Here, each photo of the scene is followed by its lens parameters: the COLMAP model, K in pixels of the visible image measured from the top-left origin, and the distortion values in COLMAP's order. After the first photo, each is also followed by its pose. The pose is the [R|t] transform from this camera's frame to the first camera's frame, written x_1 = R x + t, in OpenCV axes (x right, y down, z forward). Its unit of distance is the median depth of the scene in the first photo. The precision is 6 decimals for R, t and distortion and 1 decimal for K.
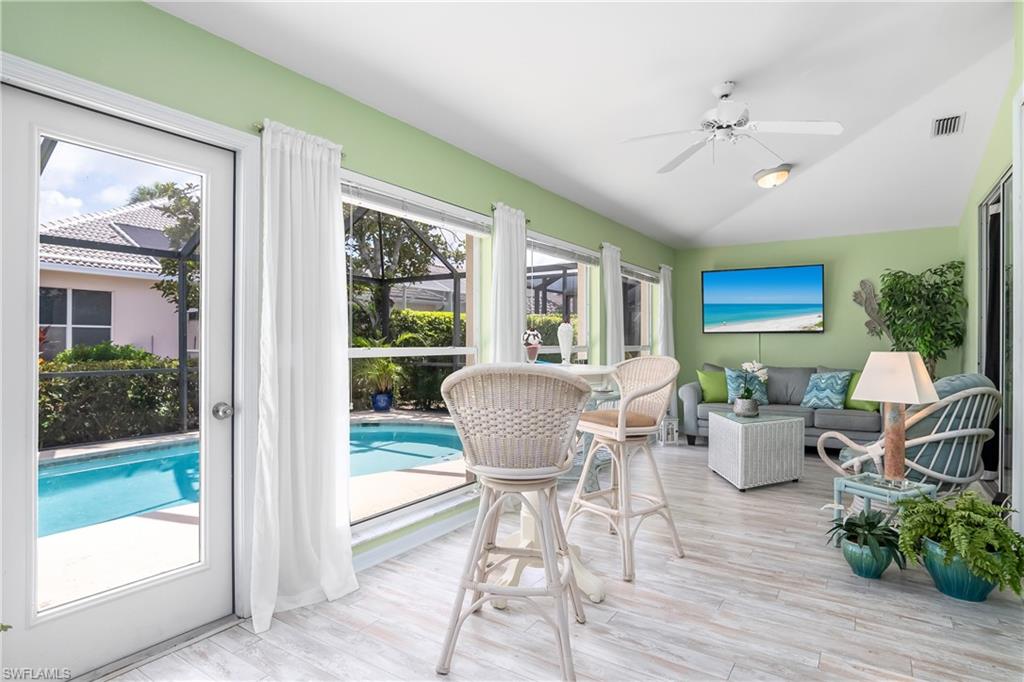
lens RADIAL K [[546.4, 0, 509.2], [0, 546.4, 338.3], [0, 0, 1]] dist [-0.015608, -0.001217]
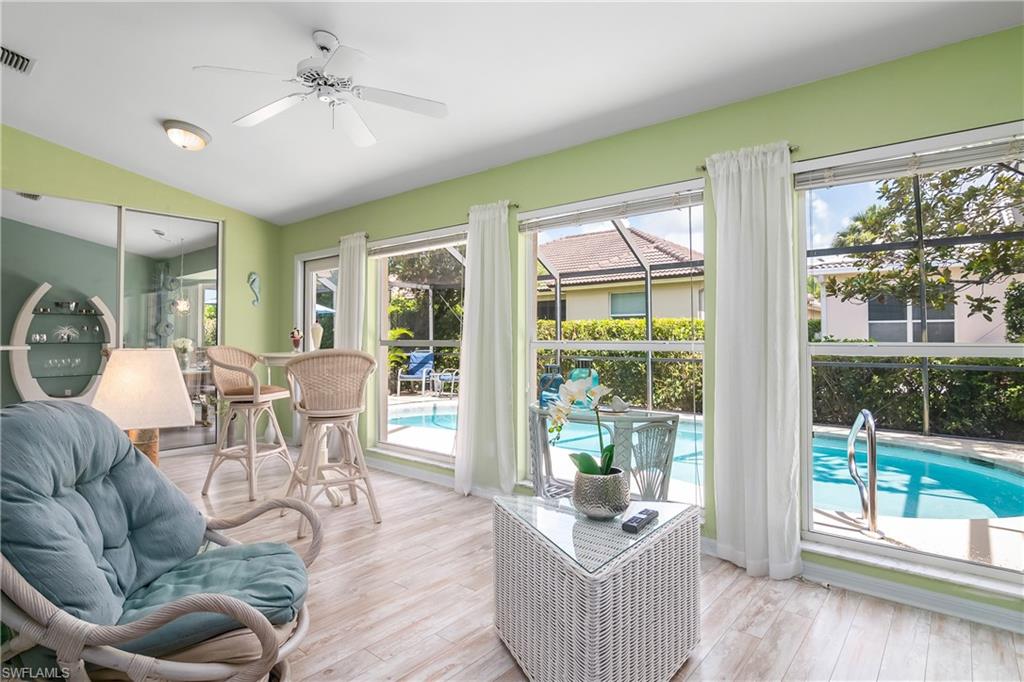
lens RADIAL K [[538.7, 0, 512.0], [0, 538.7, 341.0], [0, 0, 1]] dist [-0.003781, -0.000658]
pose [[-0.096670, 0.004872, -0.995305, 0.665147], [0.010427, 0.999938, 0.003882, 0.006931], [0.995262, -0.010002, -0.096714, 0.776538]]
